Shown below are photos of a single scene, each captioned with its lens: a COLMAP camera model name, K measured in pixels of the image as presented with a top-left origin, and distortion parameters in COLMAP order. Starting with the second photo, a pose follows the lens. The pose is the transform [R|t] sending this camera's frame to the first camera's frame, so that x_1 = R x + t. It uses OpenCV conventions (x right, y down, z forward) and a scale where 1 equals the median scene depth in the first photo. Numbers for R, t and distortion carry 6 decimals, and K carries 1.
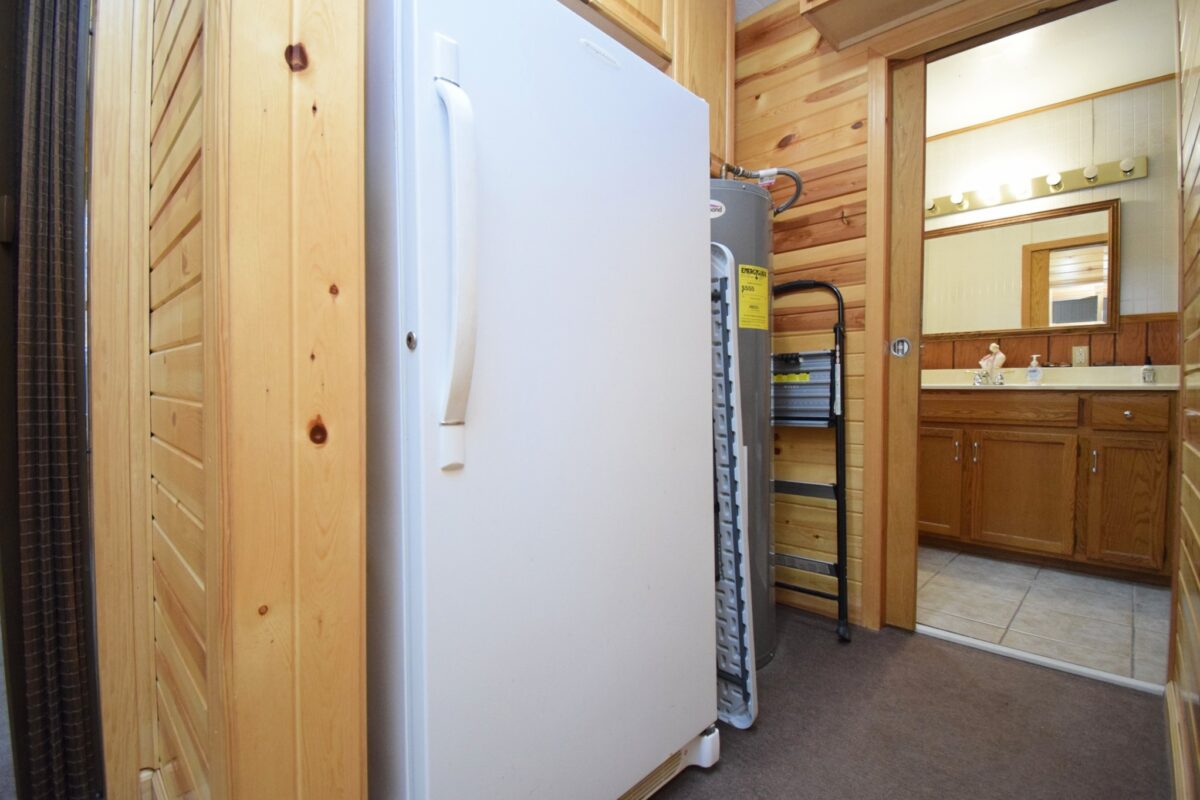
lens RADIAL K [[545.9, 0, 598.7], [0, 545.9, 398.1], [0, 0, 1]] dist [0.011745, -0.014985]
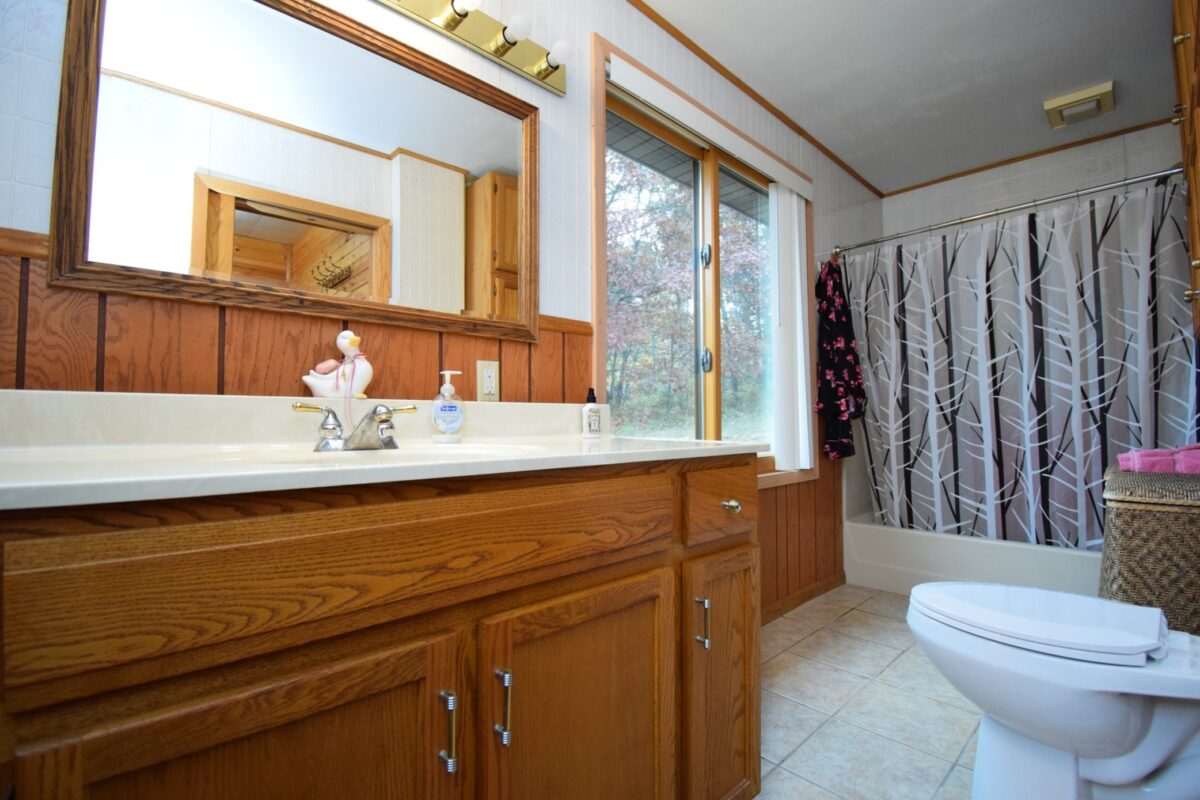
lens RADIAL K [[528.5, 0, 600.0], [0, 528.5, 400.0], [0, 0, 1]] dist [0.010181, -0.014389]
pose [[0.038250, 0.030504, 0.998803, 0.396497], [0.016672, 0.999375, -0.031160, -0.041700], [-0.999129, 0.017844, 0.037717, 0.882586]]
